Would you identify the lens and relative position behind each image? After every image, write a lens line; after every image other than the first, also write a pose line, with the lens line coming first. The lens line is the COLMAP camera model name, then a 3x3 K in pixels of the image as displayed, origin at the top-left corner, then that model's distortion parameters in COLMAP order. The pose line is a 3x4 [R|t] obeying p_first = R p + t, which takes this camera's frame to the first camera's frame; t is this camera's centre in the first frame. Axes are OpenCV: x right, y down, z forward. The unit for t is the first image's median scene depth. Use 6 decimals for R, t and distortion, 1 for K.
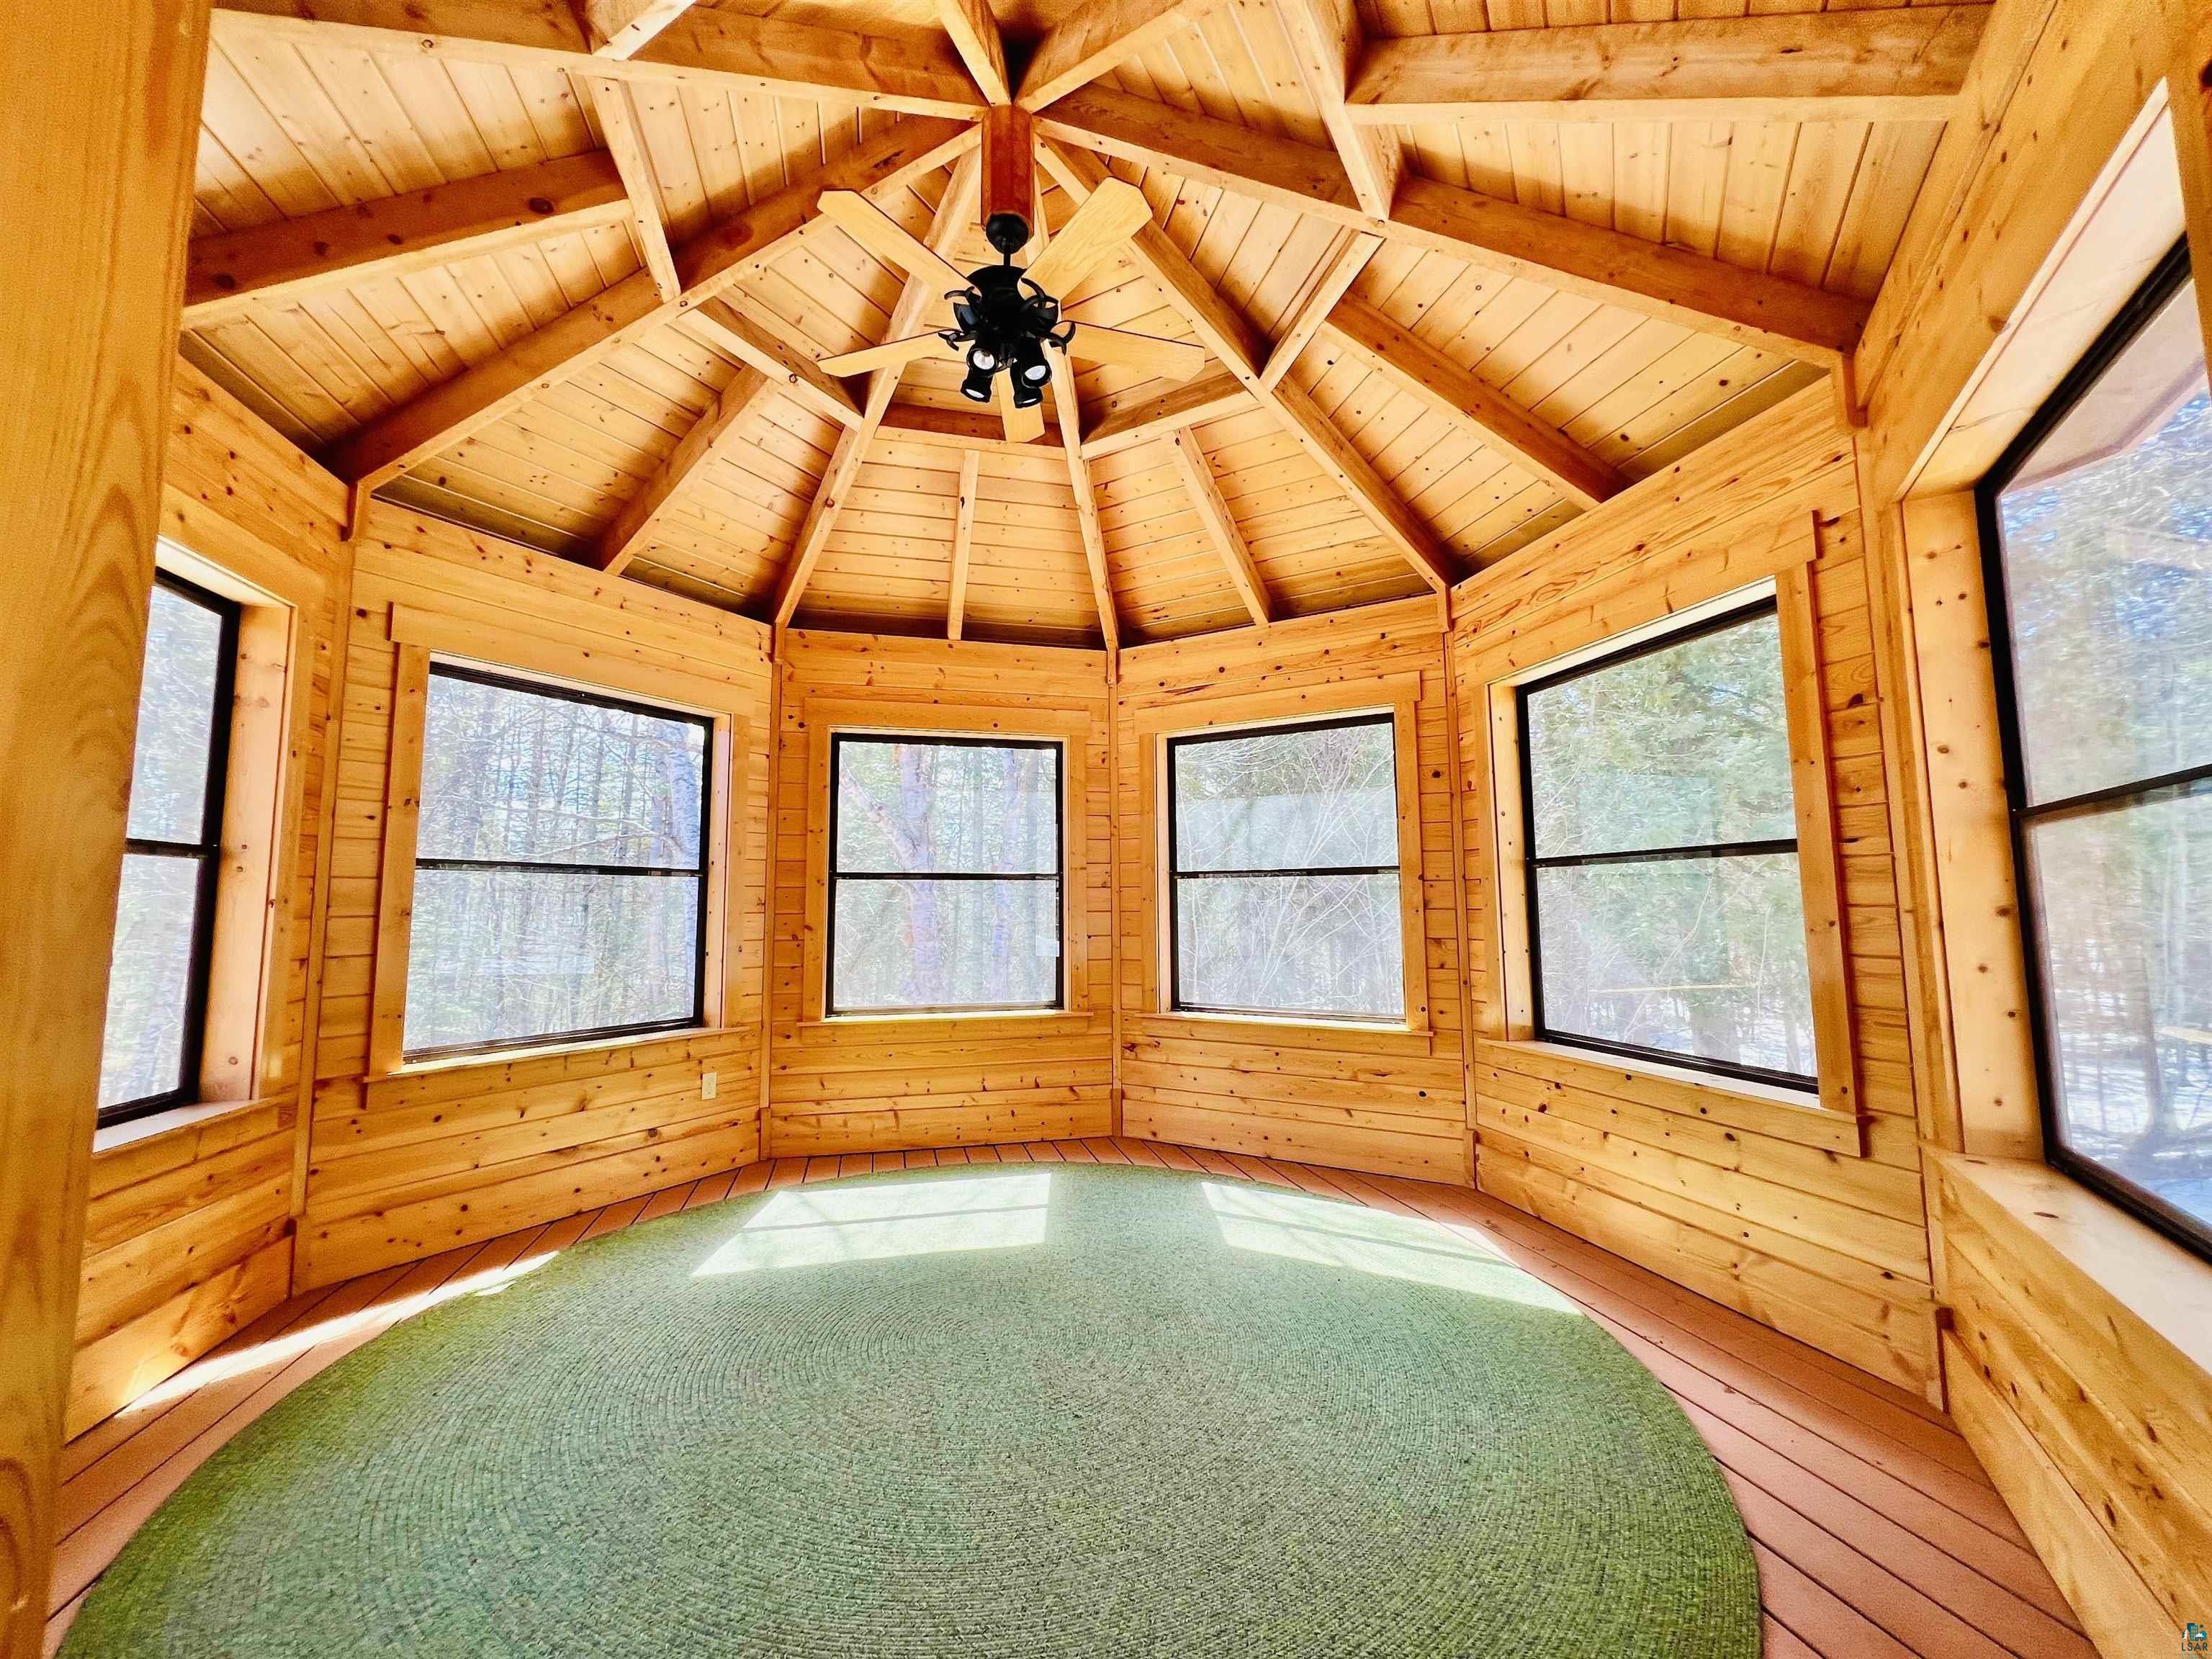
lens RADIAL K [[882.6, 0, 1100.6], [0, 882.6, 820.8], [0, 0, 1]] dist [-0.001857, -0.000162]
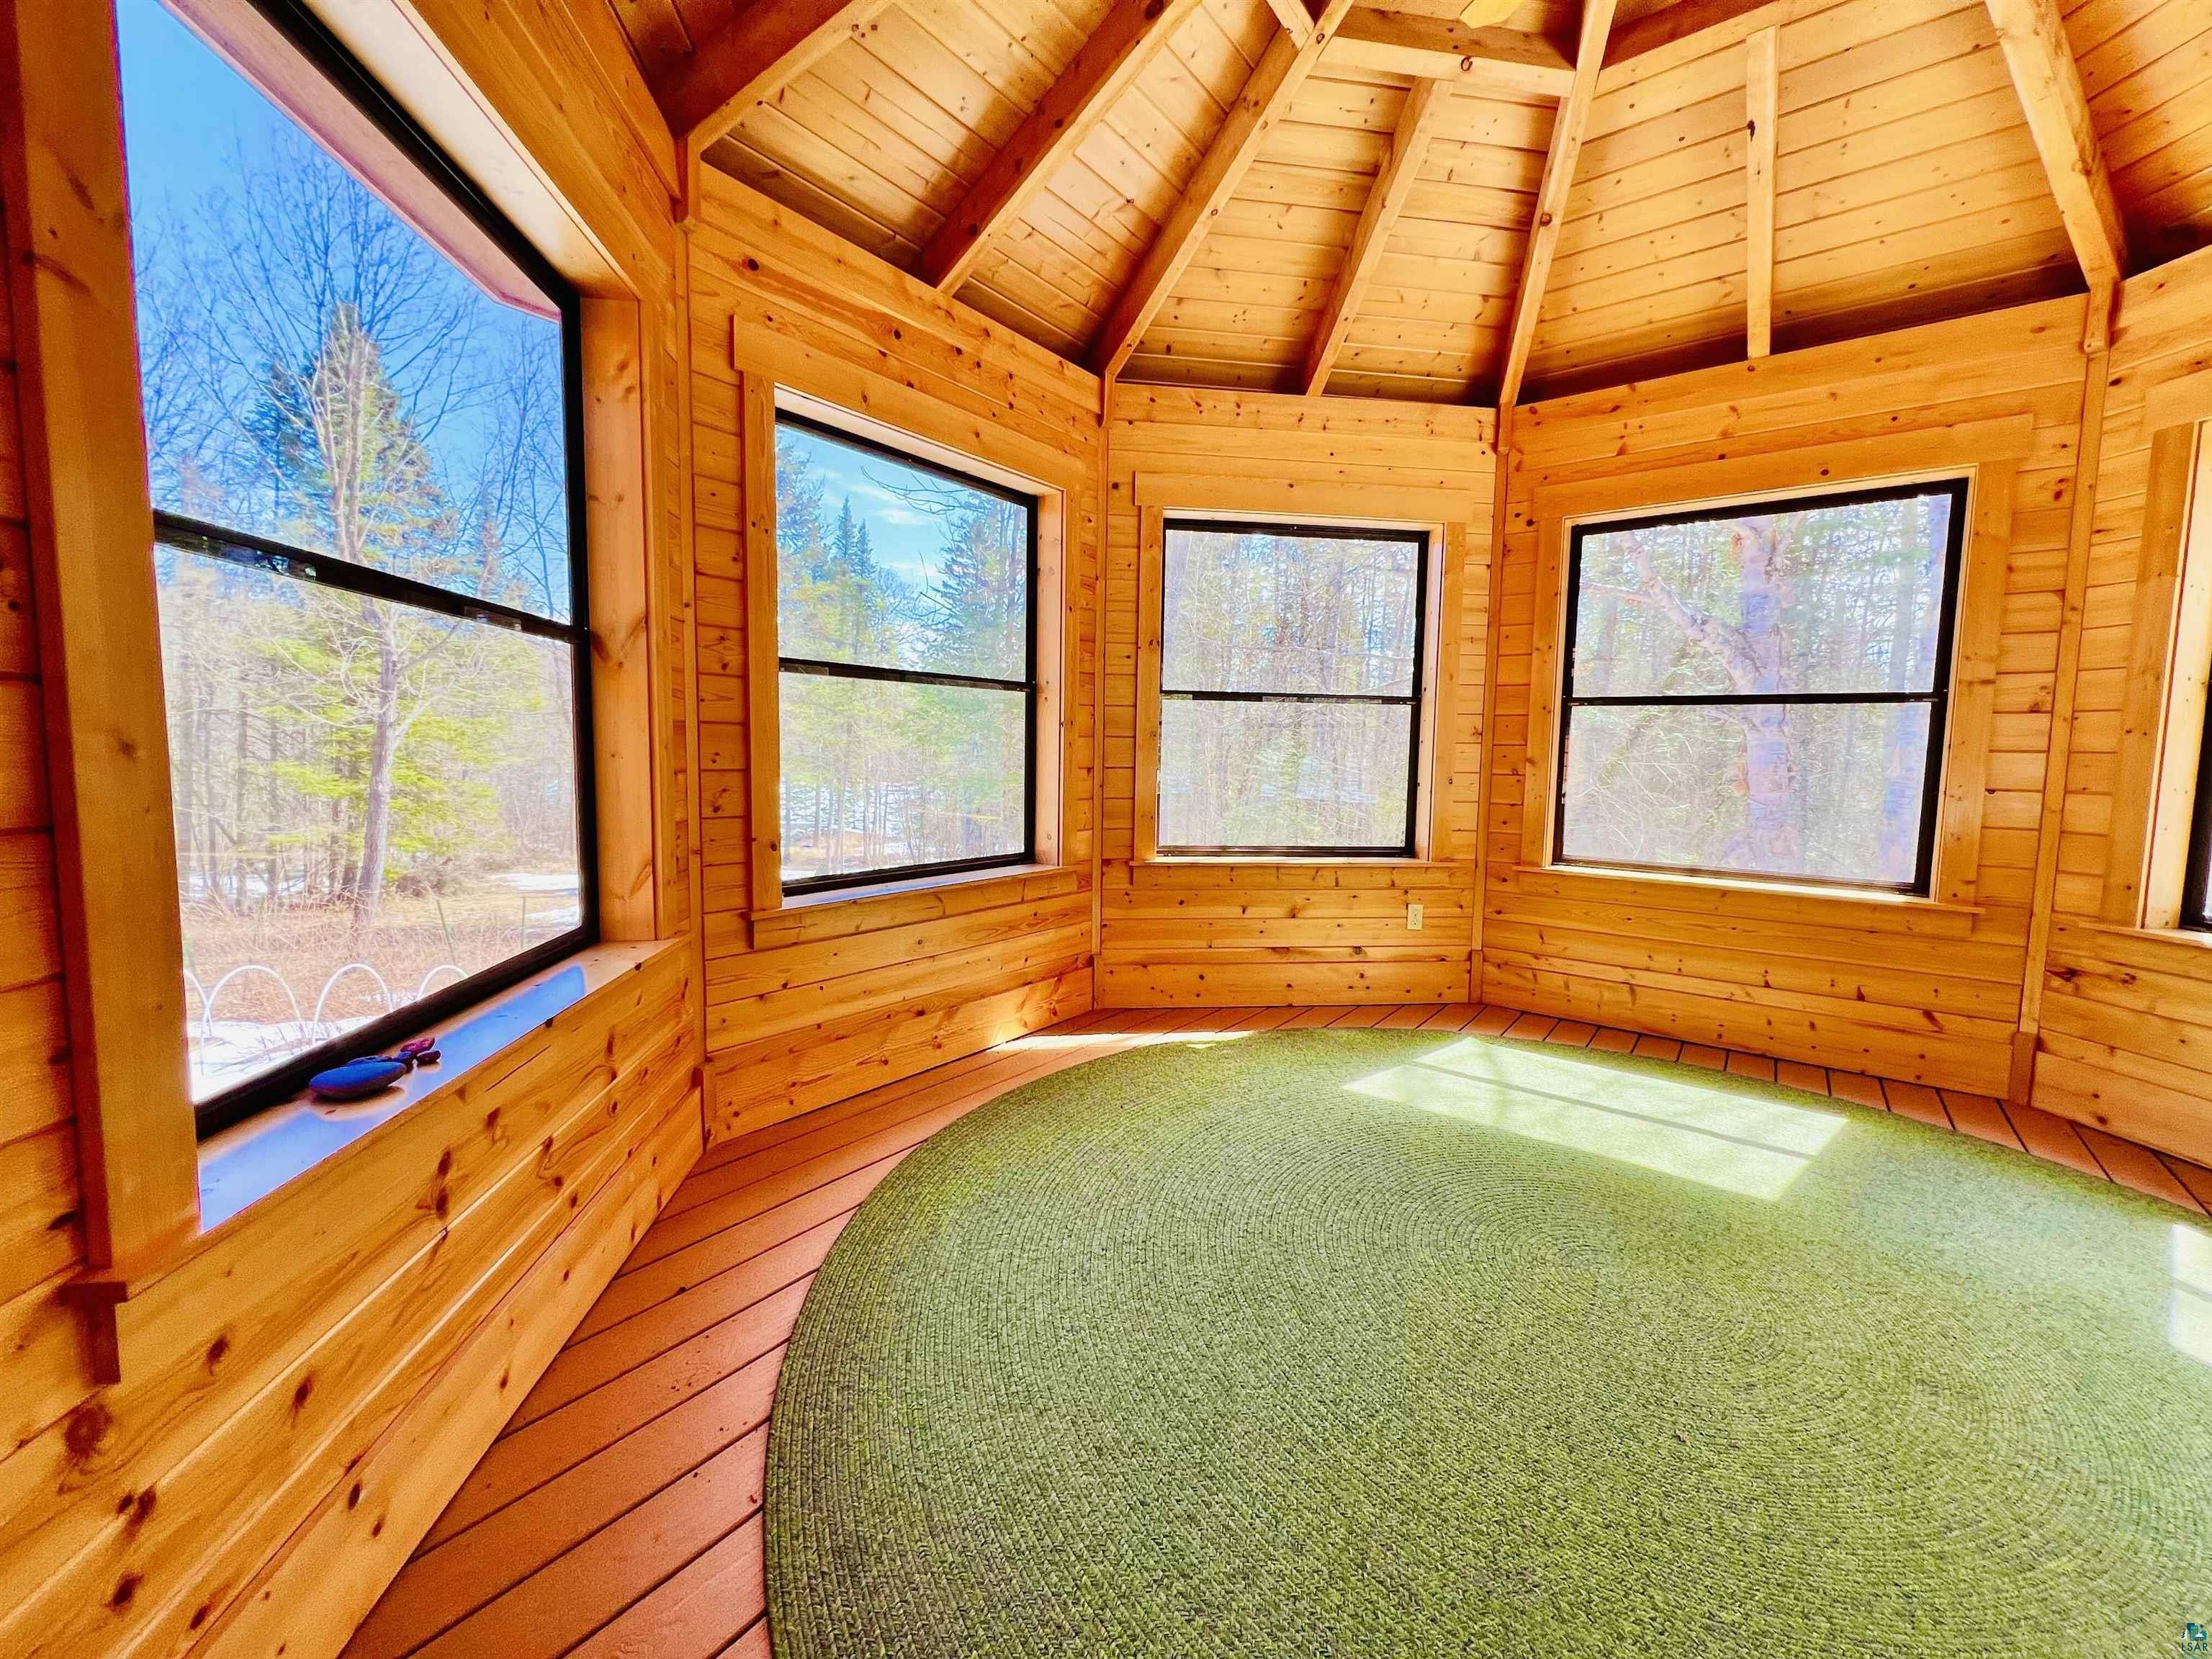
lens RADIAL K [[882.6, 0, 1100.6], [0, 882.6, 820.8], [0, 0, 1]] dist [-0.001857, -0.000162]
pose [[0.619492, 0.082869, -0.780616, 0.106375], [0.055653, 0.987274, 0.148973, 0.029299], [0.783027, -0.135731, 0.606997, 0.147764]]
